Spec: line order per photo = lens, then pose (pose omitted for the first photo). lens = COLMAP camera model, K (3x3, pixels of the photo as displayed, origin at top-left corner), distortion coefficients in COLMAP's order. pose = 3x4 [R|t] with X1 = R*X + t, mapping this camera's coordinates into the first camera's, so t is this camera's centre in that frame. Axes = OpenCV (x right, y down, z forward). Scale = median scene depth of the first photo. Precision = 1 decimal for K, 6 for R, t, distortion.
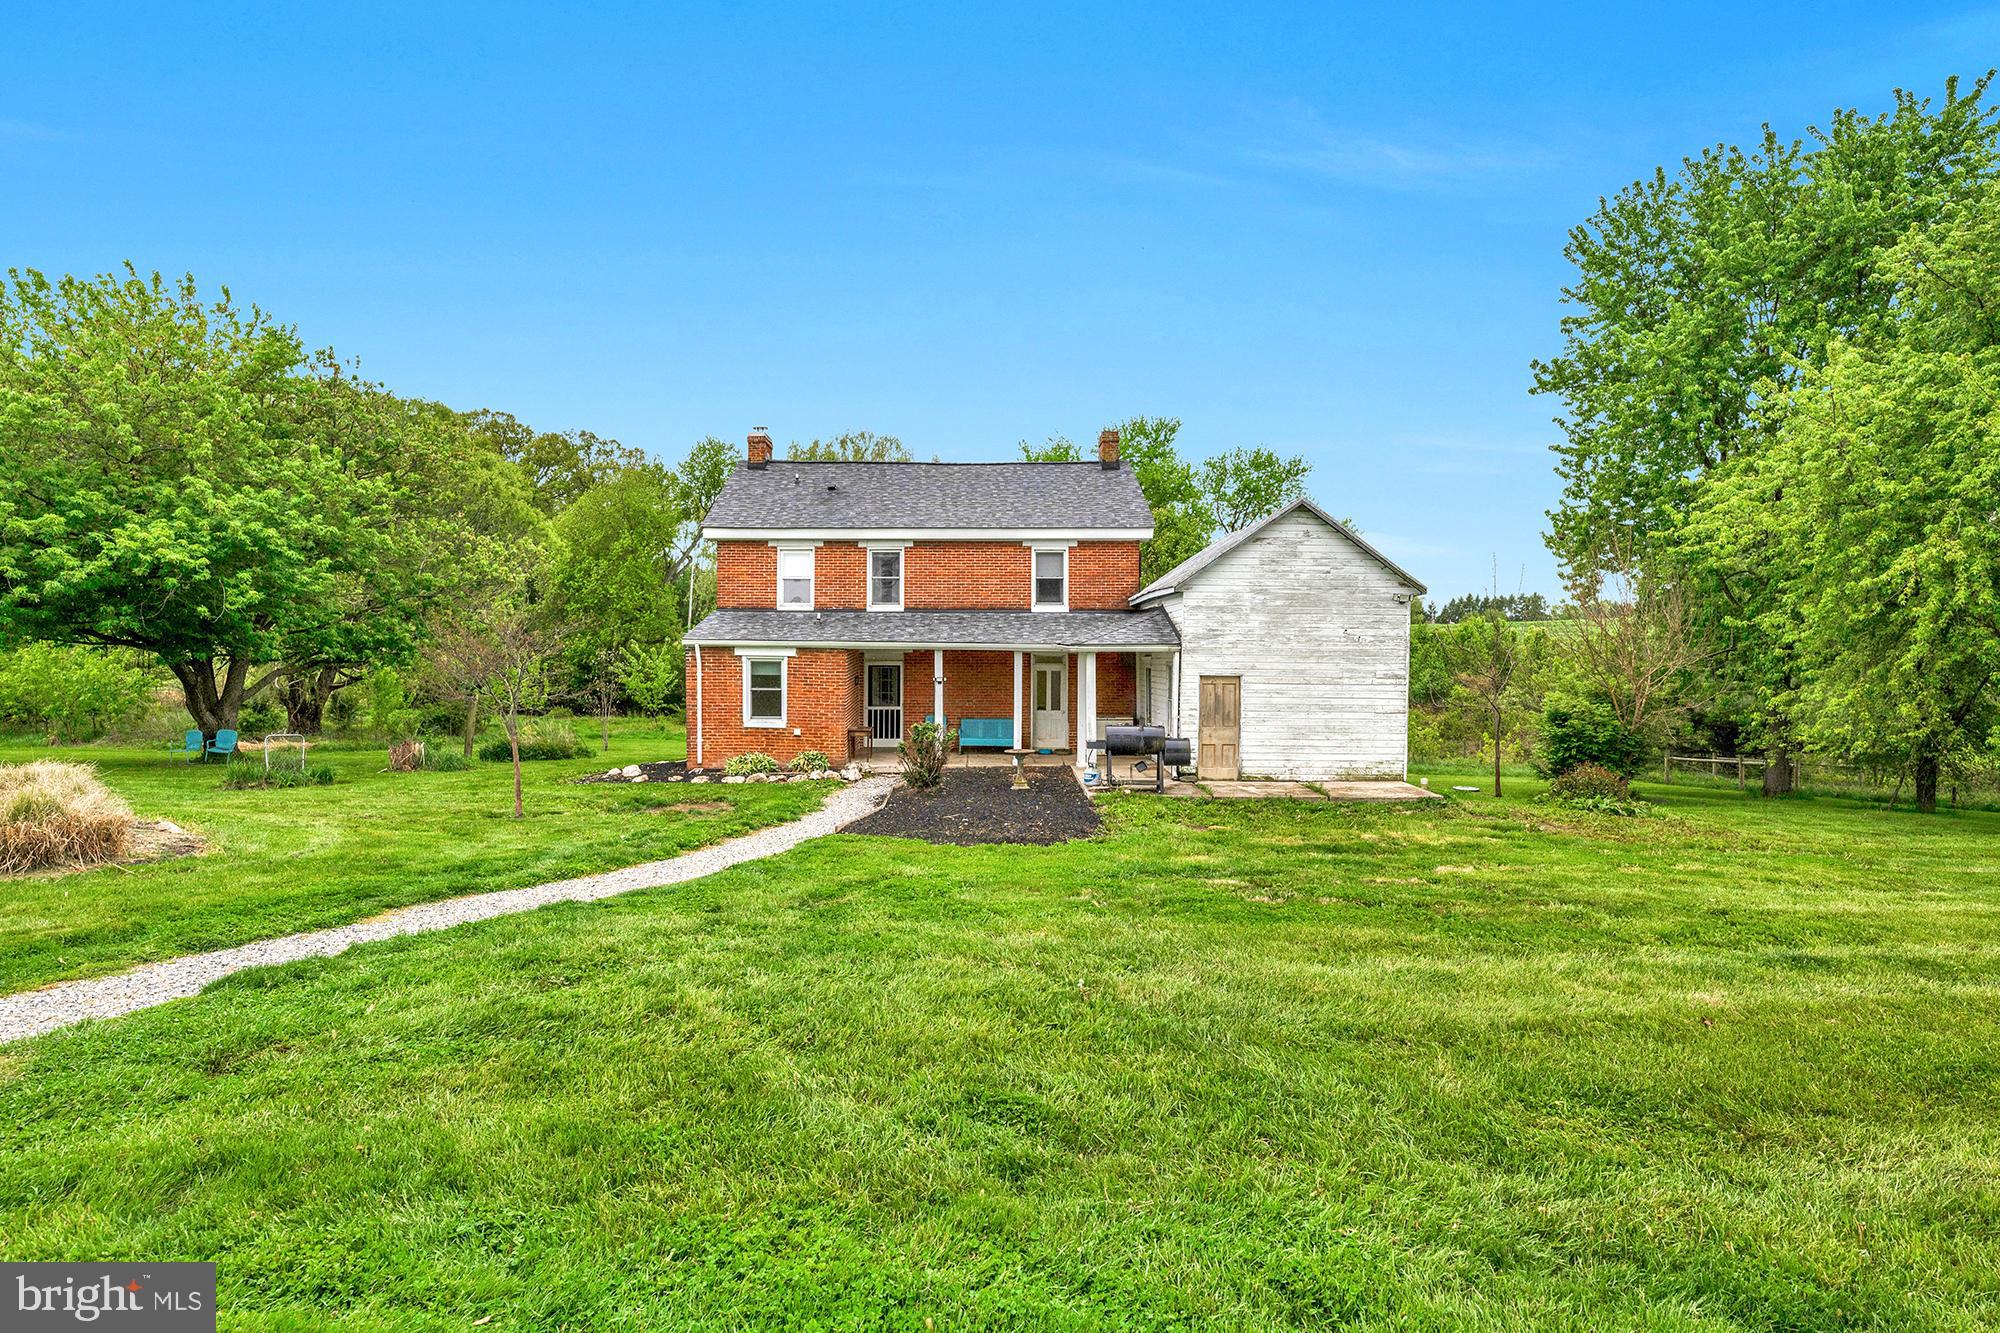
lens RADIAL K [[1070.5, 0, 999.8], [0, 1070.5, 669.6], [0, 0, 1]] dist [0.001966, -0.001053]
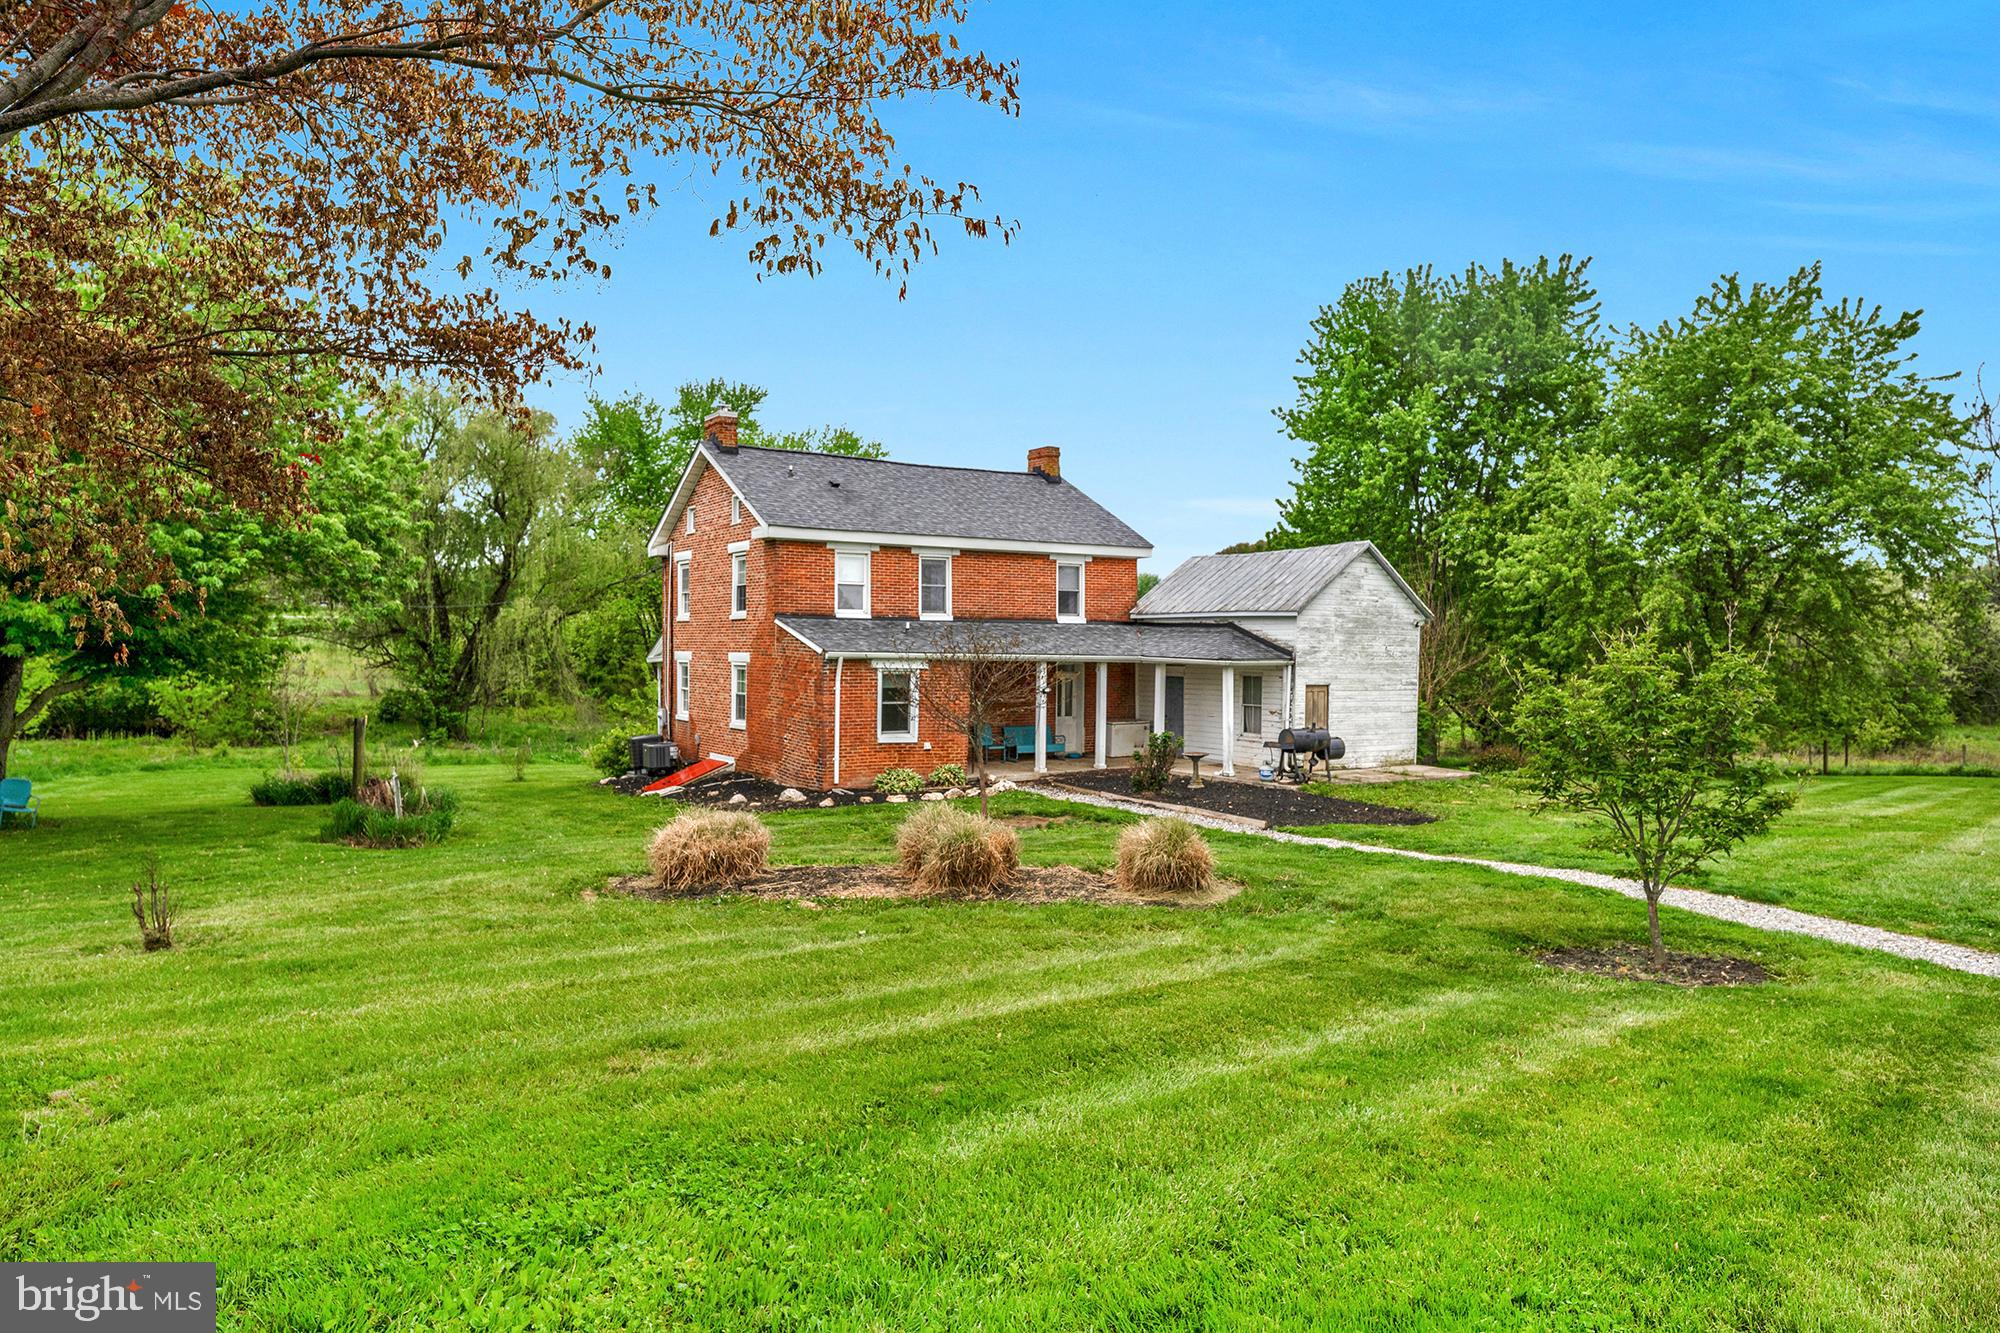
lens RADIAL K [[1279.5, 0, 1001.0], [0, 1279.5, 661.9], [0, 0, 1]] dist [-0.000746, 0.000463]
pose [[0.838437, -0.002534, 0.544992, -0.695418], [0.001903, 0.999997, 0.001723, -0.018475], [-0.544995, -0.000408, 0.838439, -0.012468]]
